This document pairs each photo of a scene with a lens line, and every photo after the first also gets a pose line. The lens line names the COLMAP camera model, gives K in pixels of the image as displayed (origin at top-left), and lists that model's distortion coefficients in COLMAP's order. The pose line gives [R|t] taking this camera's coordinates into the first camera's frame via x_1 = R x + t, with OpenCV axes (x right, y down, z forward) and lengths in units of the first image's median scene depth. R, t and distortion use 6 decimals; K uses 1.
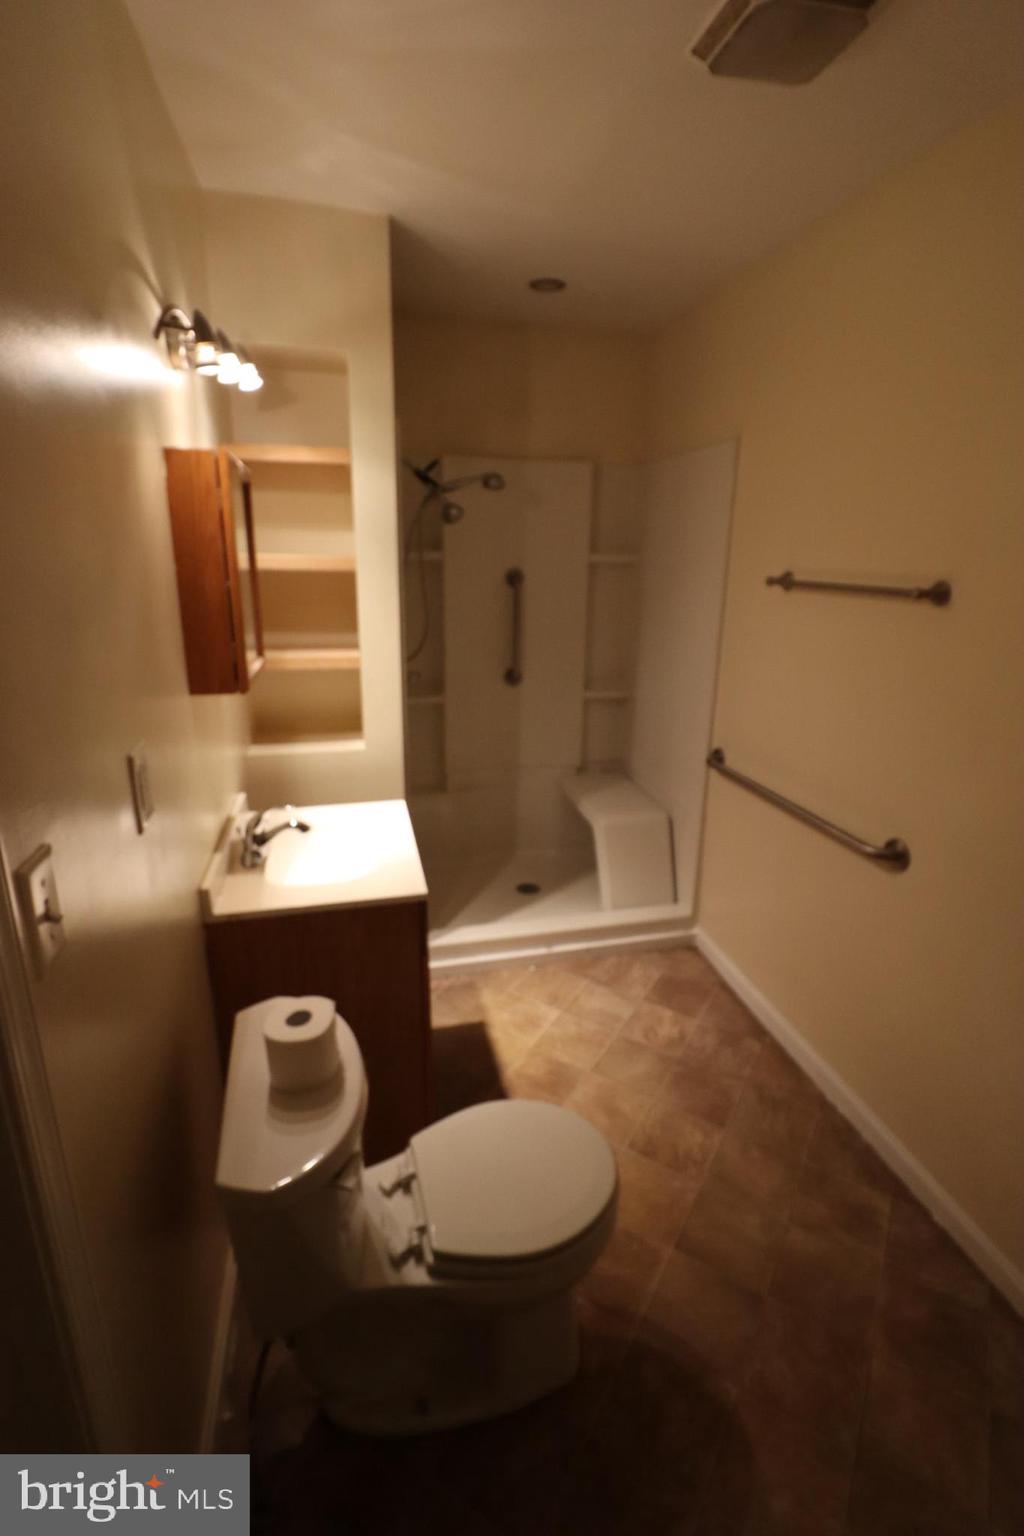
lens RADIAL K [[713.6, 0, 537.6], [0, 713.6, 751.5], [0, 0, 1]] dist [-0.003900, -0.011417]
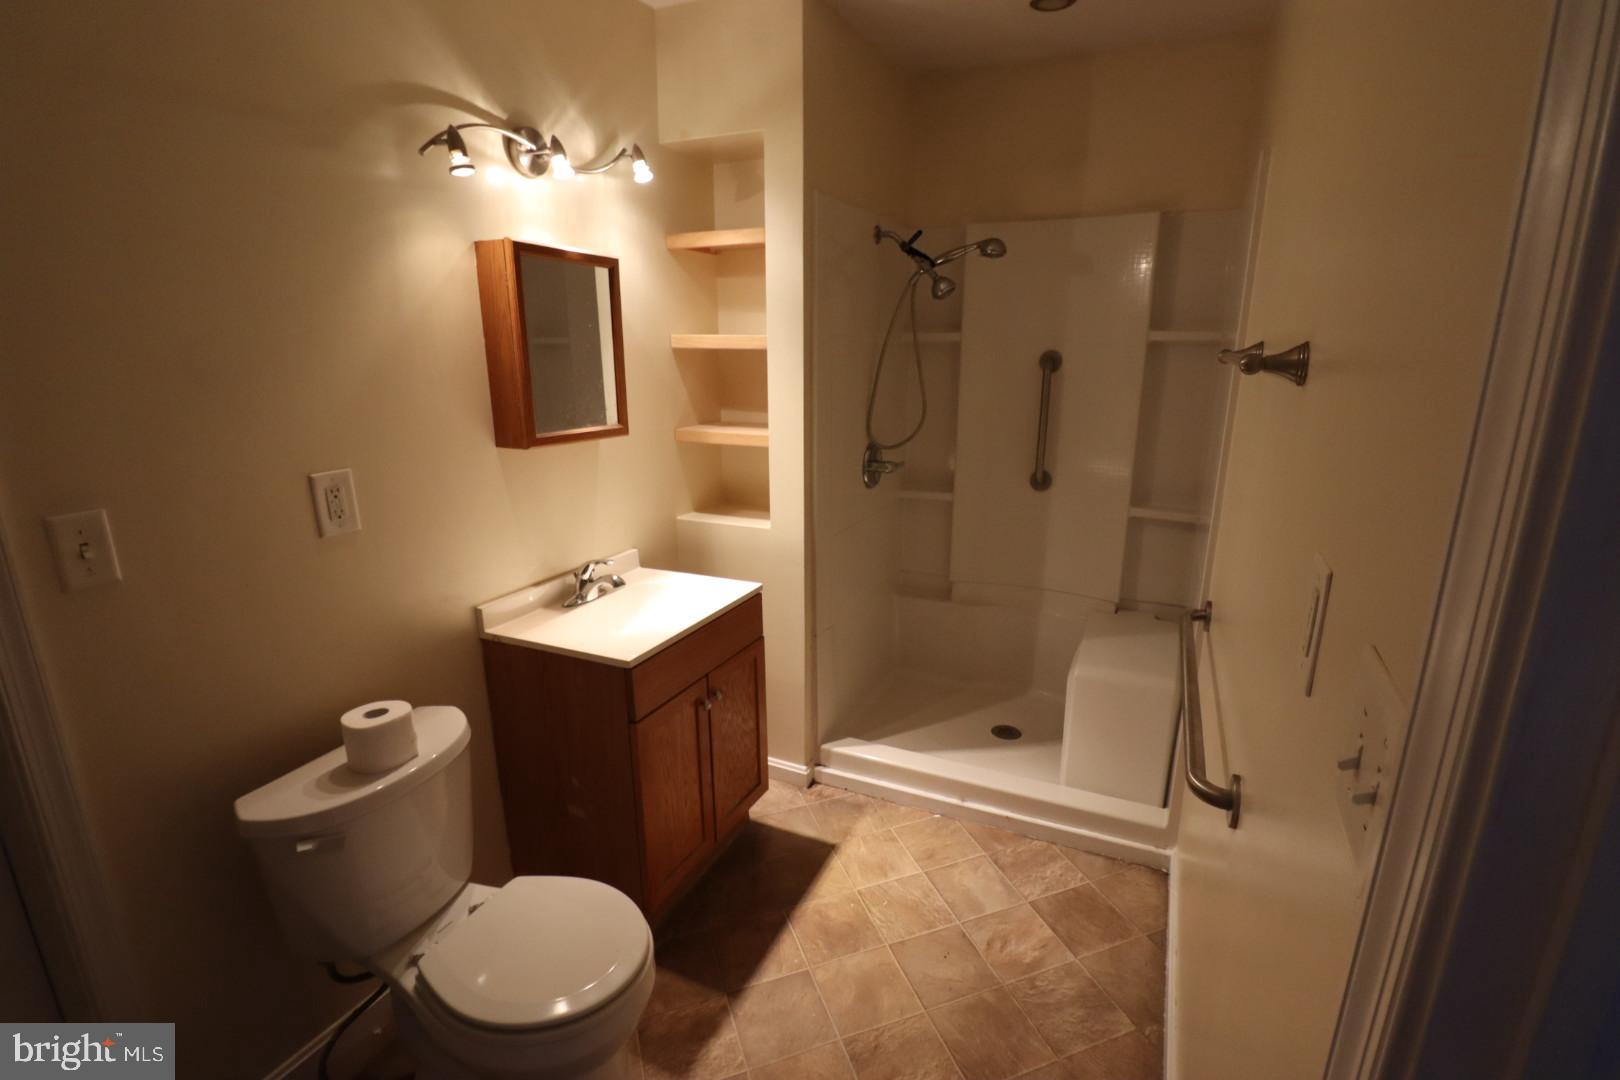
lens RADIAL K [[752.6, 0, 812.1], [0, 752.6, 544.3], [0, 0, 1]] dist [-0.003900, -0.011417]
pose [[0.773505, 0.139806, -0.618178, 0.434831], [-0.153824, 0.987616, 0.030882, -0.022965], [0.614840, 0.071203, 0.785431, 0.204166]]
